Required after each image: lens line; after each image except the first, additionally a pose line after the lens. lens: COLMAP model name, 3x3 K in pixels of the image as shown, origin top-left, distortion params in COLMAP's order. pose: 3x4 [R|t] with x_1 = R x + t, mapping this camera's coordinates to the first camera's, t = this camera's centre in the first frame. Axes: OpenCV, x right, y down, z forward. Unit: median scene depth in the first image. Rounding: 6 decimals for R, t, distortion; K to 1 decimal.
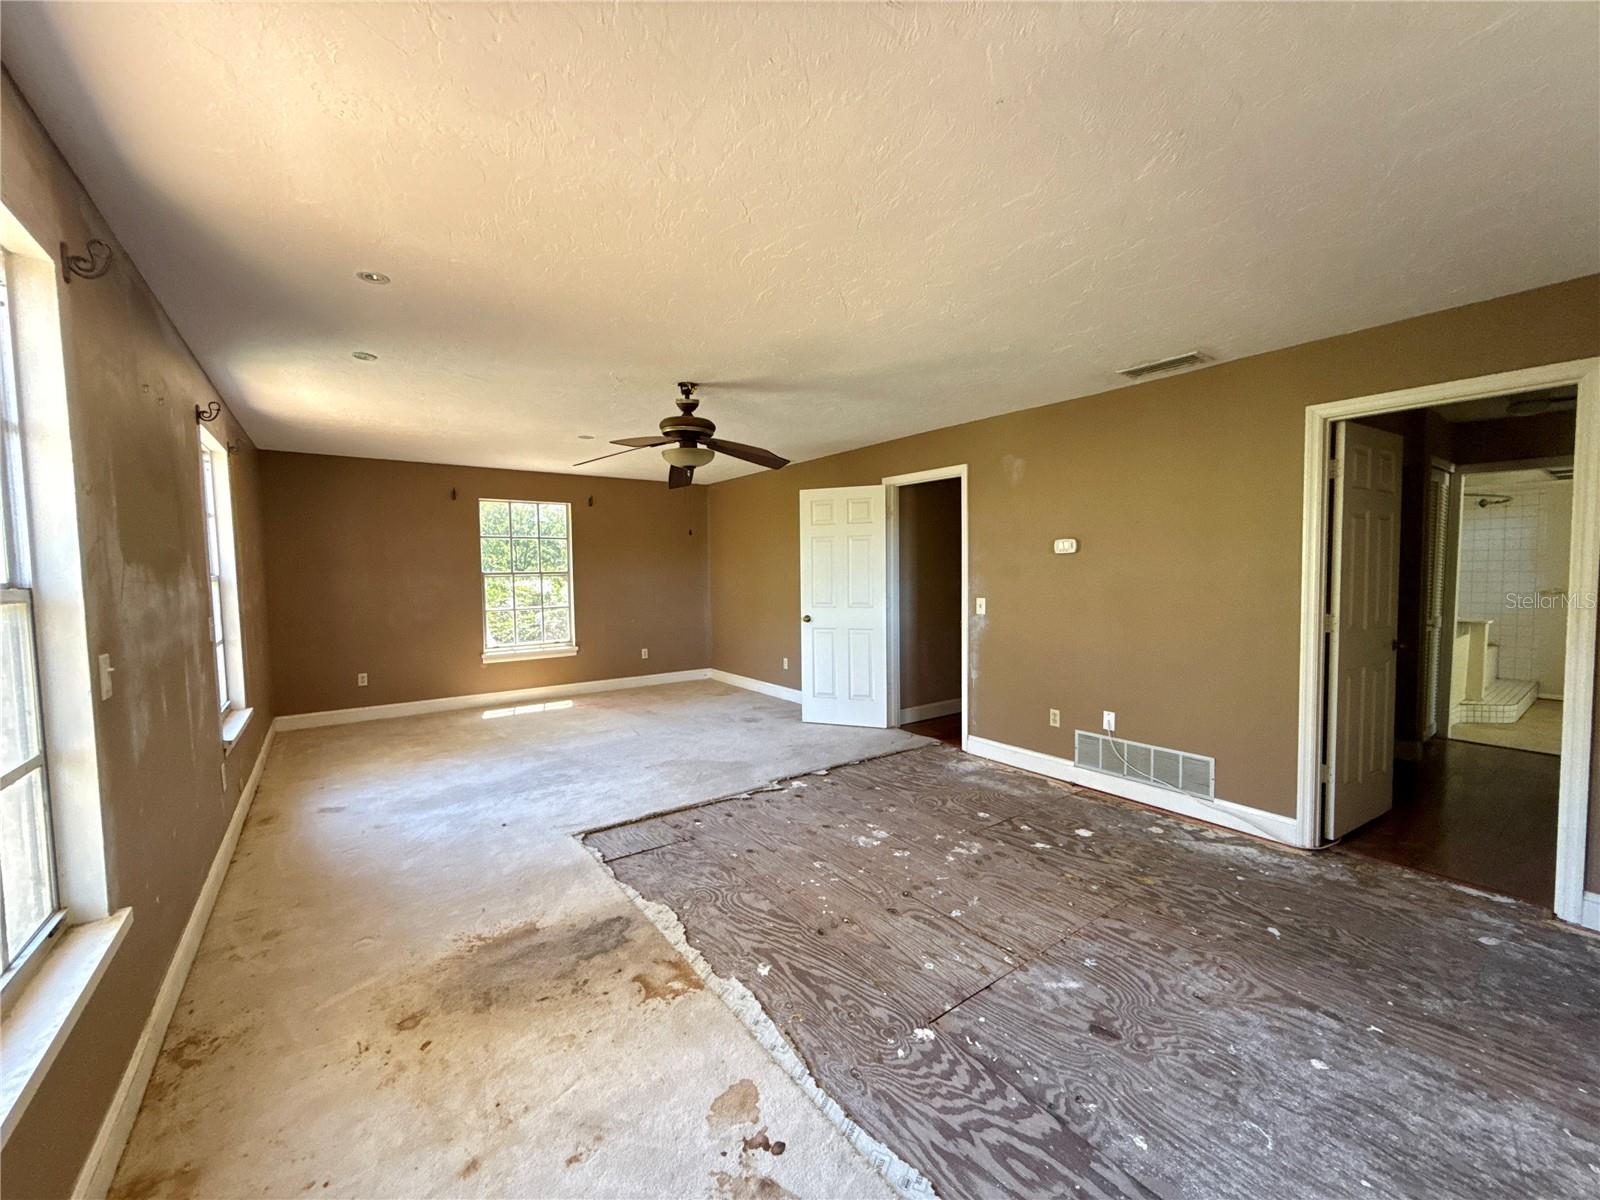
lens RADIAL K [[636.2, 0, 800.3], [0, 636.2, 601.2], [0, 0, 1]] dist [-0.004261, 0.001072]
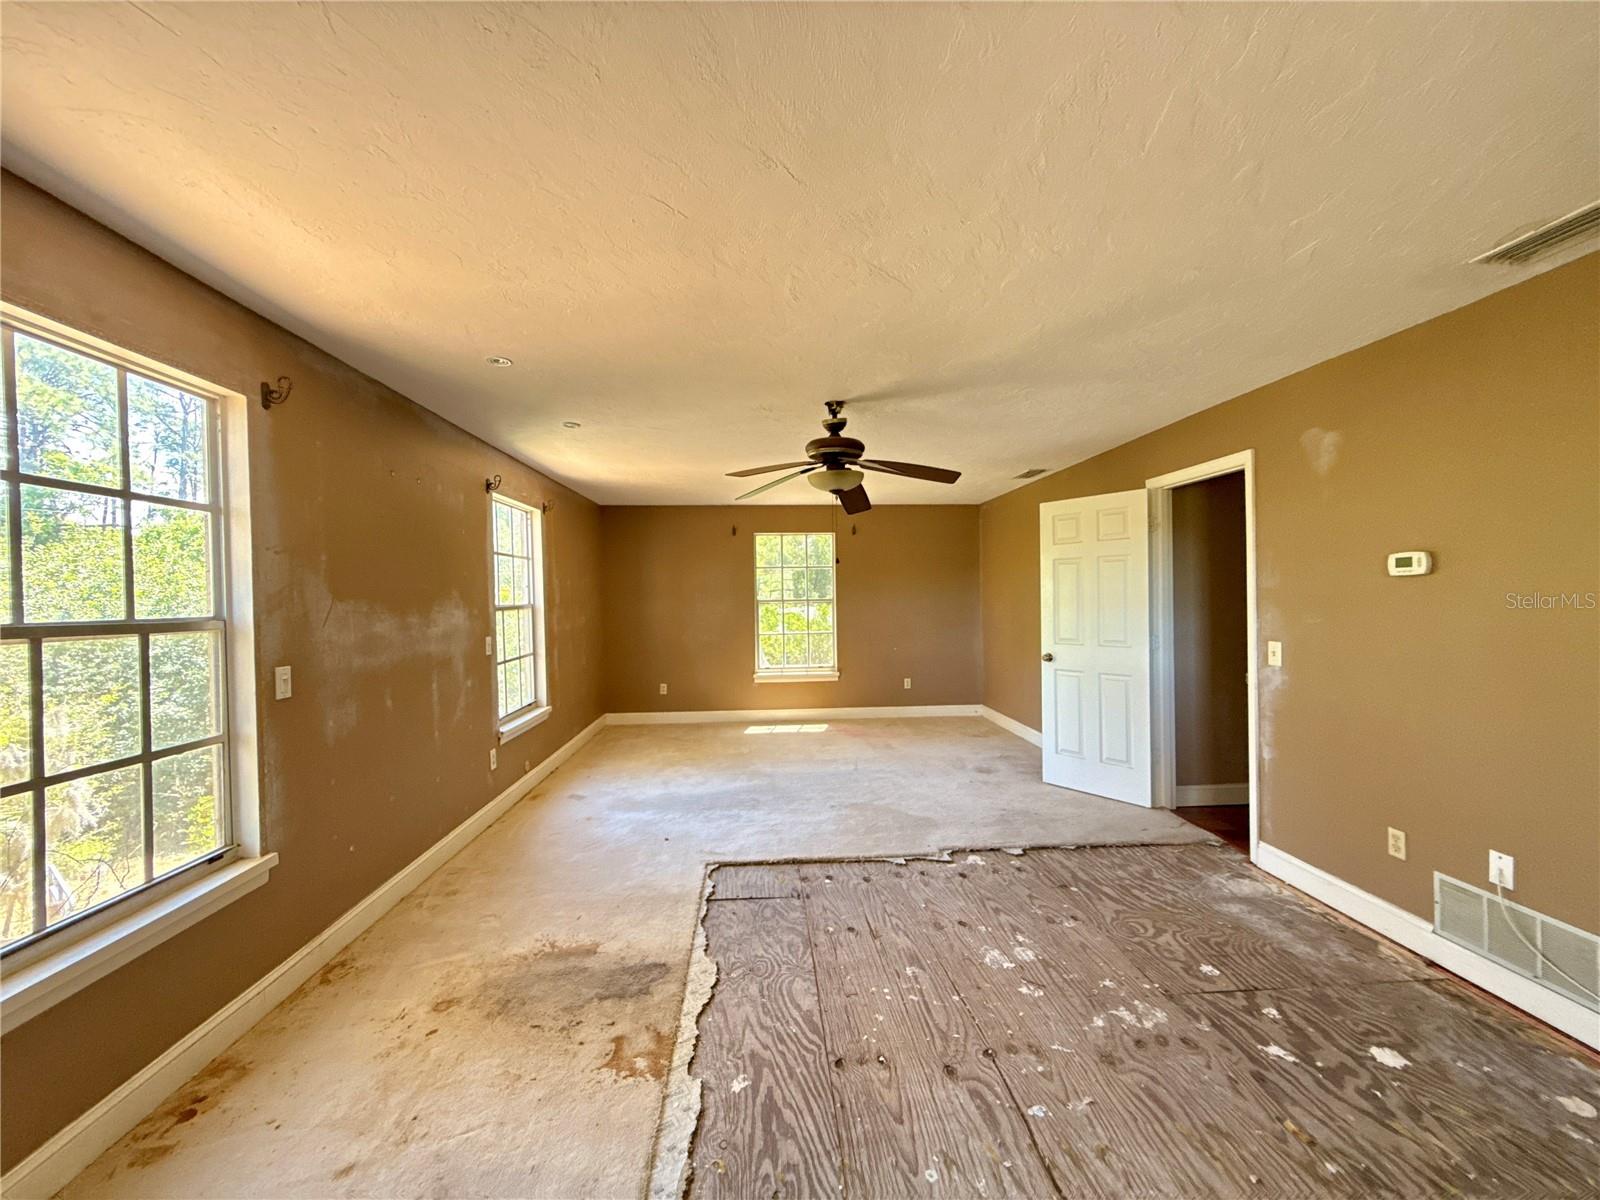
lens RADIAL K [[636.2, 0, 801.0], [0, 636.2, 600.1], [0, 0, 1]] dist [-0.004261, 0.001072]
pose [[0.843144, 0.003341, -0.537678, 0.272241], [-0.023979, 0.999219, -0.031392, -0.019687], [0.537153, 0.039361, 0.842566, 0.186123]]
